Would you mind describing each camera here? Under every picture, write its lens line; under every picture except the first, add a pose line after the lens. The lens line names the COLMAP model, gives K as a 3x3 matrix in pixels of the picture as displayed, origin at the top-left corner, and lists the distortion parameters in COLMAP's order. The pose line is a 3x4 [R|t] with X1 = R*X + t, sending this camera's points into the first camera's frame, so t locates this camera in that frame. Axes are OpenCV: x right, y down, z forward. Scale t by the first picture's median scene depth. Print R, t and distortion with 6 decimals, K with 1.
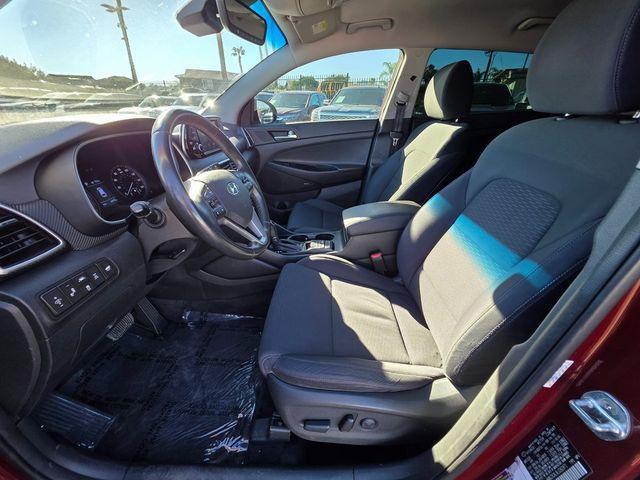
lens RADIAL K [[251.4, 0, 320.5], [0, 251.4, 239.8], [0, 0, 1]] dist [0.002508, -0.000262]
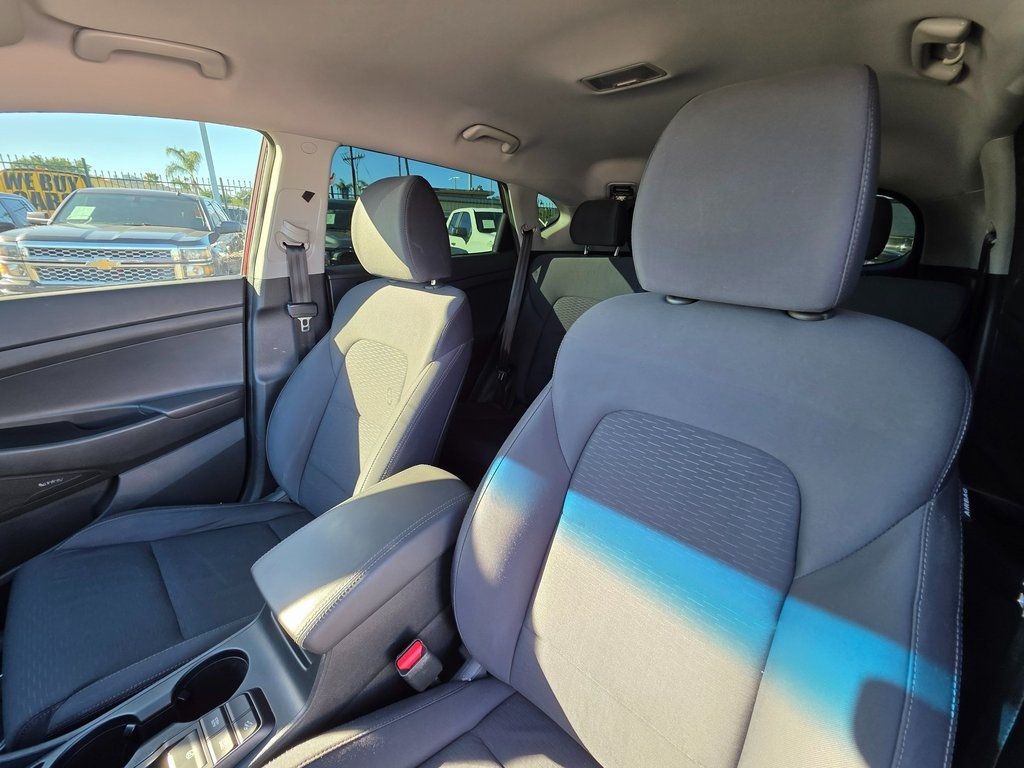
lens RADIAL K [[402.3, 0, 503.3], [0, 402.3, 382.4], [0, 0, 1]] dist [0.002508, -0.000262]
pose [[0.666382, -0.247629, 0.703288, -0.001522], [0.330502, 0.943612, 0.019088, -0.189026], [-0.668358, 0.219718, 0.710648, 0.272443]]
